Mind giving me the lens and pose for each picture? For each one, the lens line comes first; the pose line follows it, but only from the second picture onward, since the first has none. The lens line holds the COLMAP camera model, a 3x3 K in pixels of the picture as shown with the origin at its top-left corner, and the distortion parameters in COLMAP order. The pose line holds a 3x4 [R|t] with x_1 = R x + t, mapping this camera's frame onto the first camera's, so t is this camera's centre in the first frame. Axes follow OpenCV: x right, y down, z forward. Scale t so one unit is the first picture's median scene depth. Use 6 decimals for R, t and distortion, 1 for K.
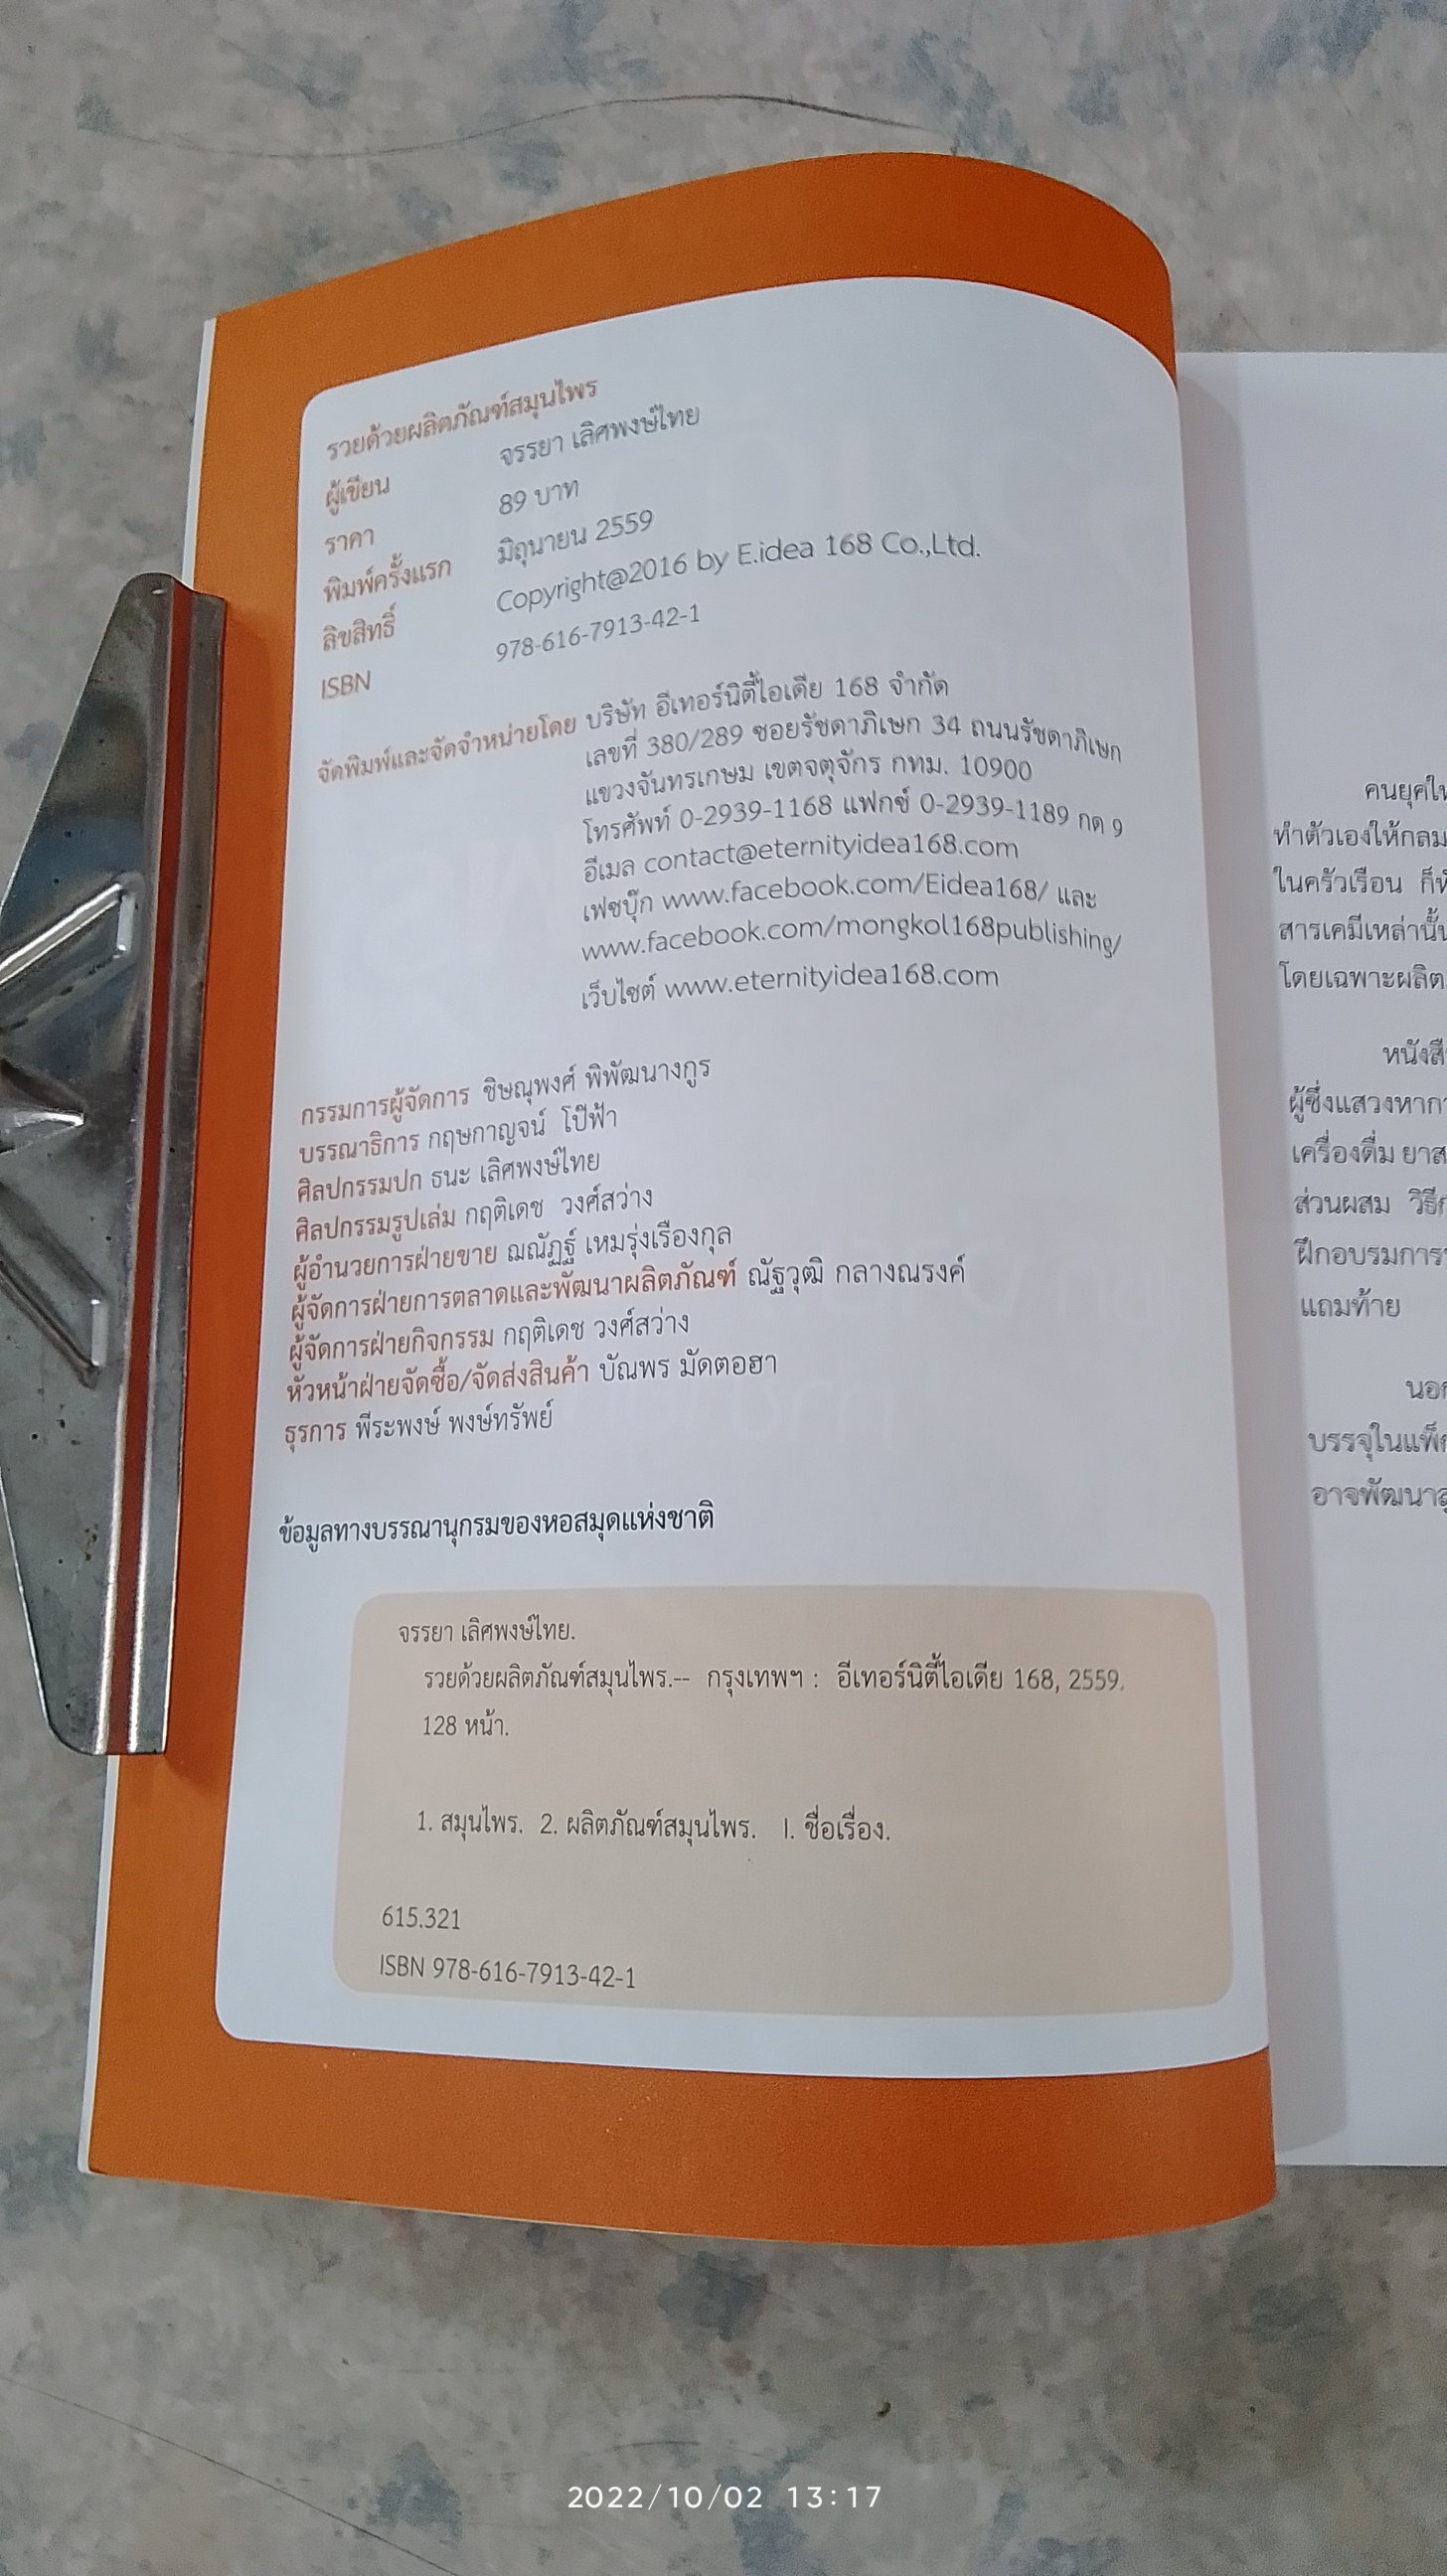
lens RADIAL K [[2029.5, 0, 687.5], [0, 2029.5, 1291.1], [0, 0, 1]] dist [-0.027263, 0.040992]
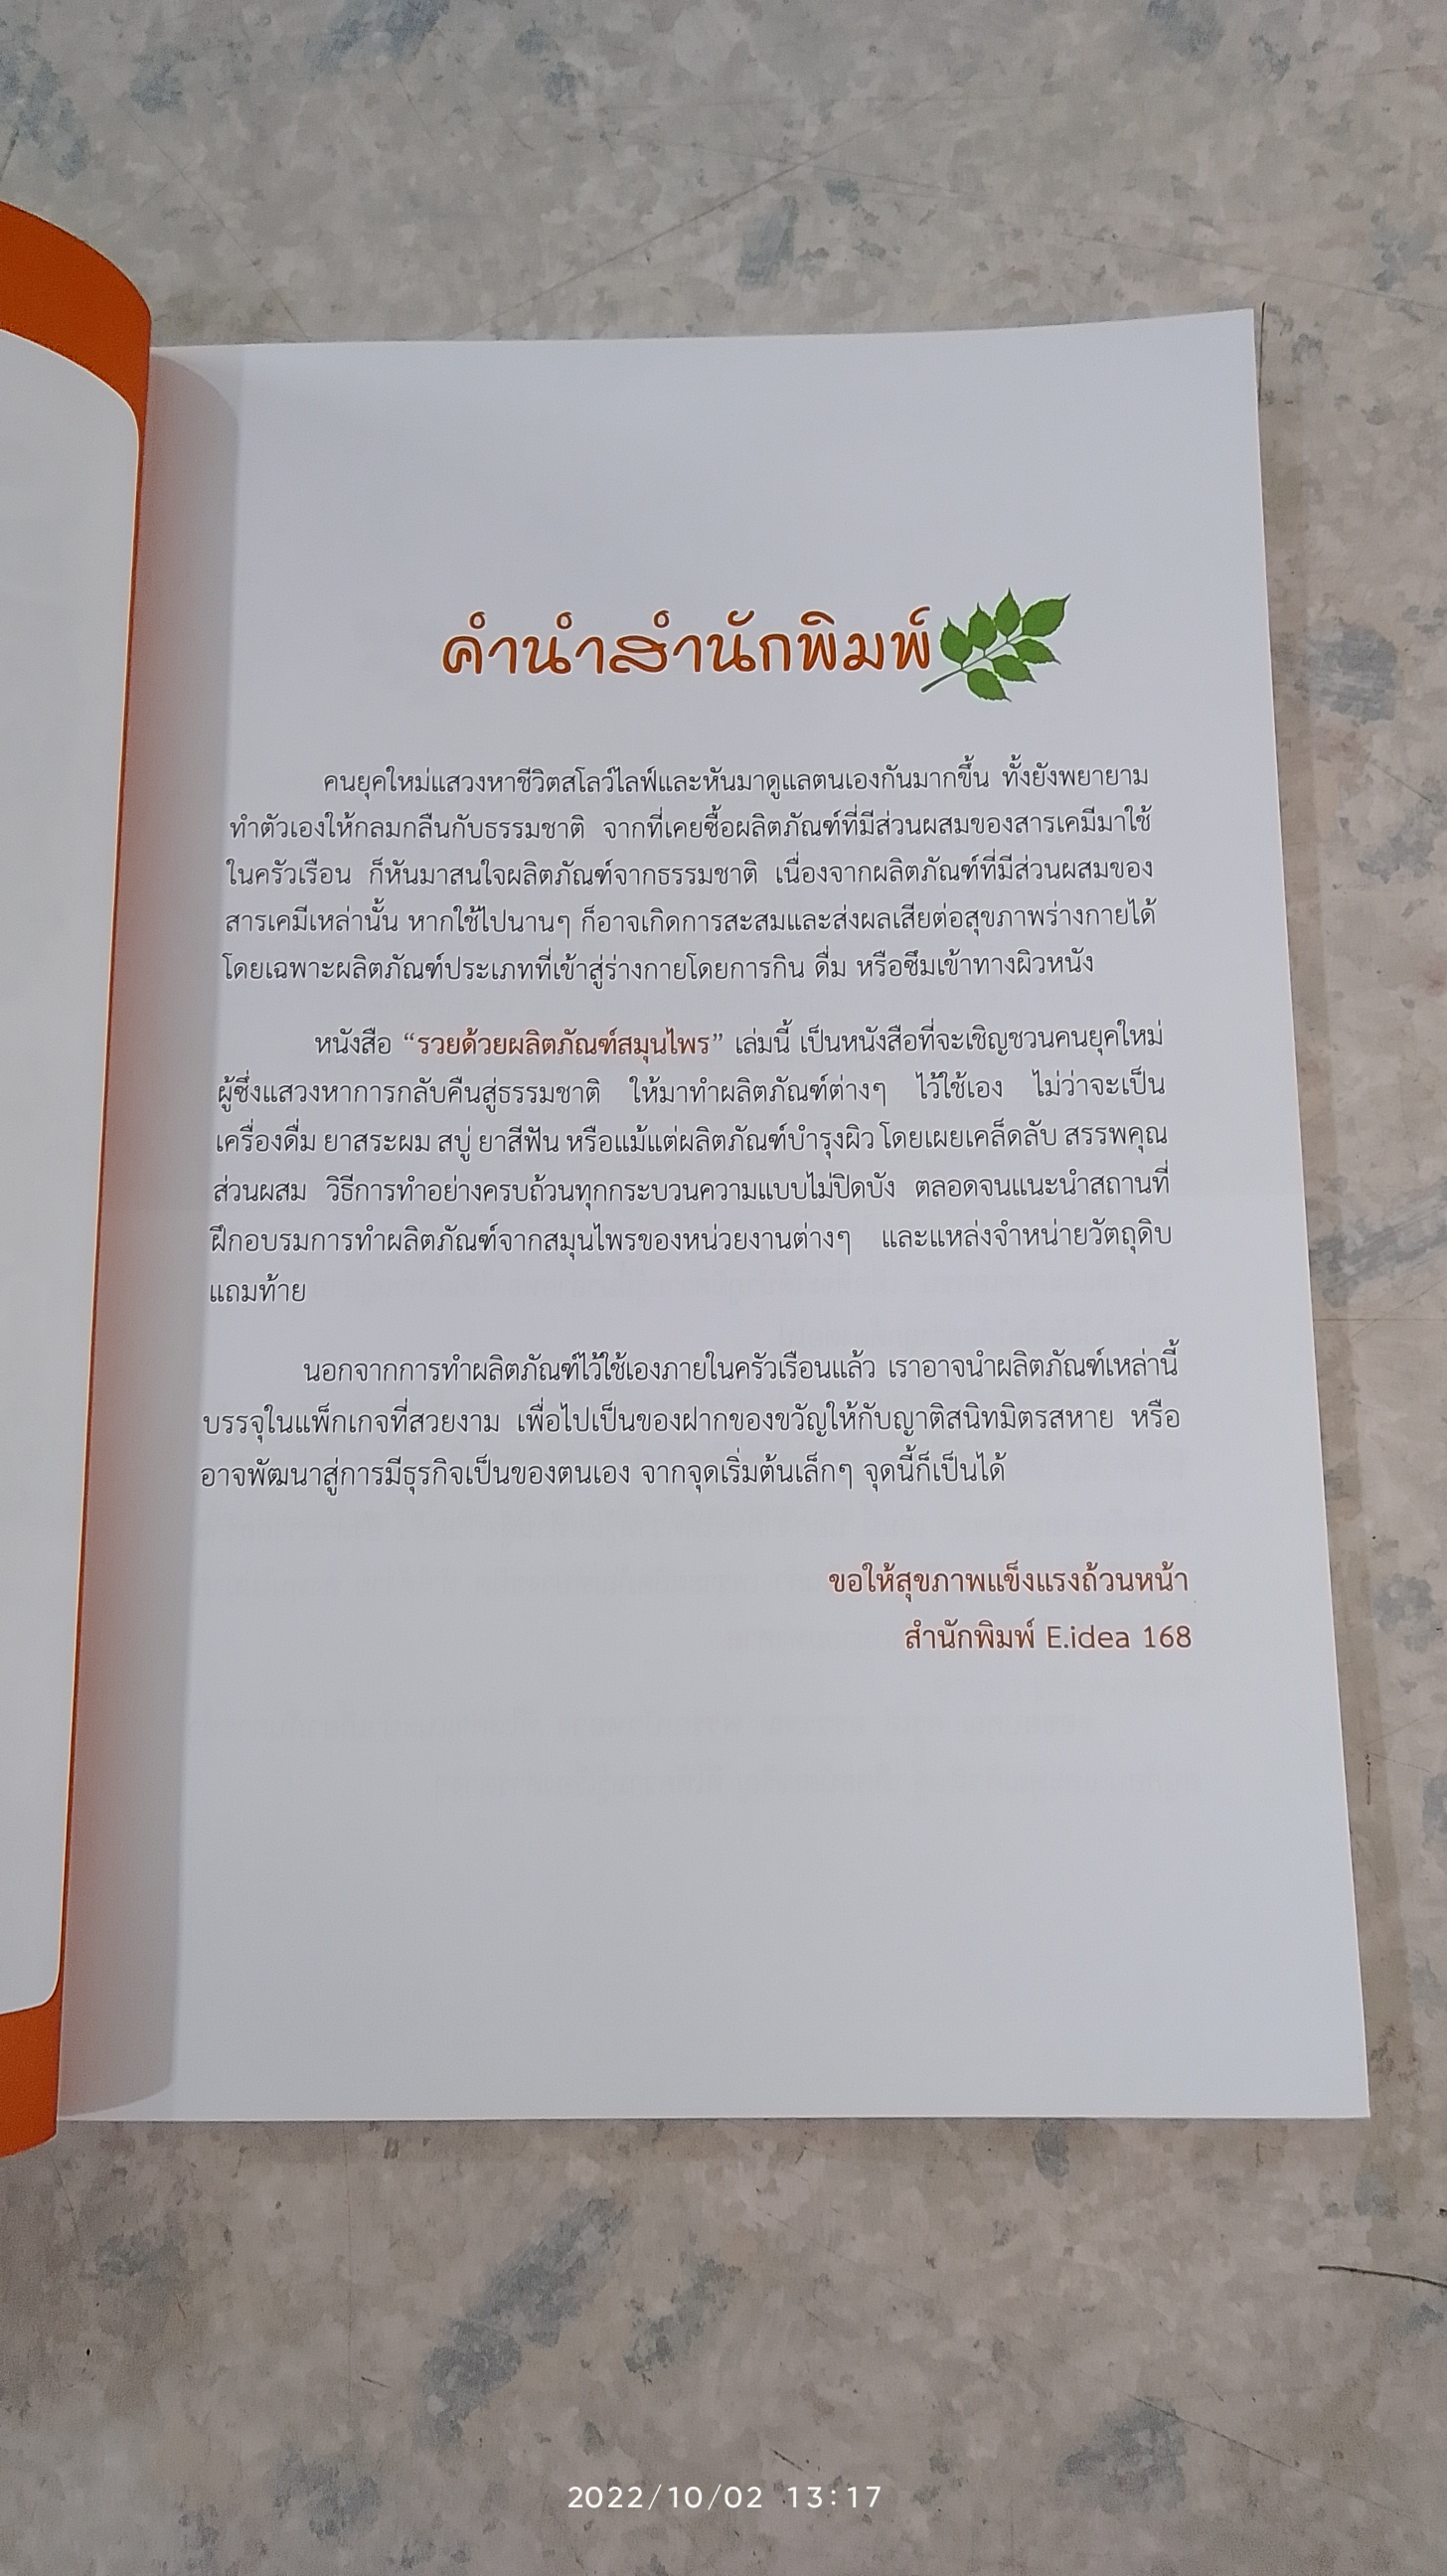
lens RADIAL K [[2029.5, 0, 836.3], [0, 2029.5, 1273.2], [0, 0, 1]] dist [-0.027263, 0.040992]
pose [[0.999930, -0.007969, -0.008794, 0.607715], [0.008215, 0.999564, 0.028355, -0.027448], [0.008564, -0.028425, 0.999559, -0.022546]]
